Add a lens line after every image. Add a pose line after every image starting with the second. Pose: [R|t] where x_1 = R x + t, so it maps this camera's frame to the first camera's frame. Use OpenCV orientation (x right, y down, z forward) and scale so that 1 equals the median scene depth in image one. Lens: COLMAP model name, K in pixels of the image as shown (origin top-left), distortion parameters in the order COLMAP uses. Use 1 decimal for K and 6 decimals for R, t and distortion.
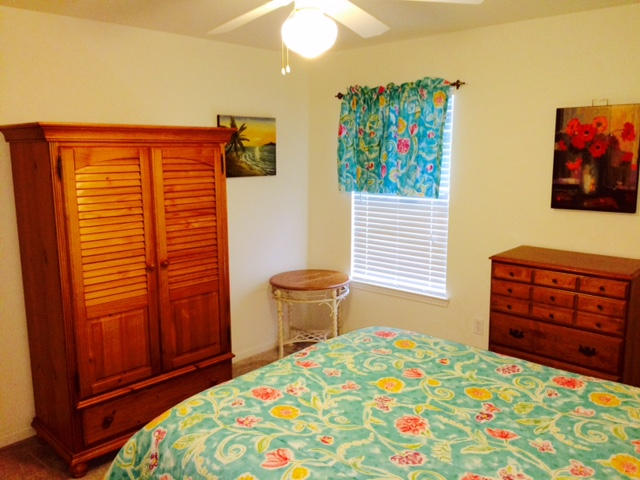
lens RADIAL K [[547.0, 0, 320.0], [0, 547.0, 240.0], [0, 0, 1]] dist [0.089116, -0.110537]
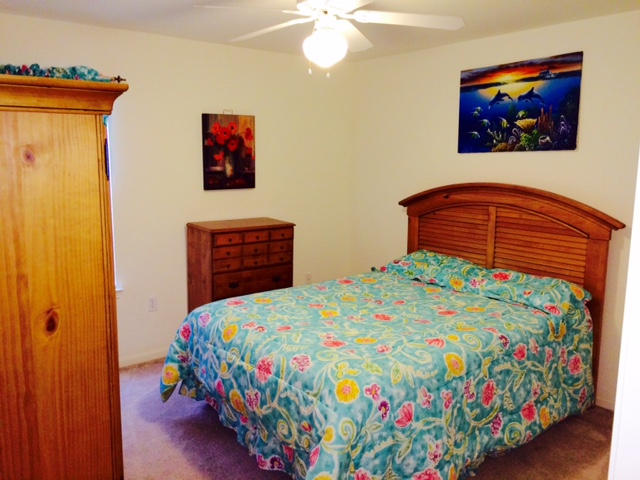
lens RADIAL K [[547.0, 0, 320.0], [0, 547.0, 240.0], [0, 0, 1]] dist [0.089116, -0.110537]
pose [[0.164501, -0.151342, 0.974697, -0.866915], [0.155829, 0.979737, 0.125825, -0.067553], [-0.973990, 0.131188, 0.184752, 0.549175]]
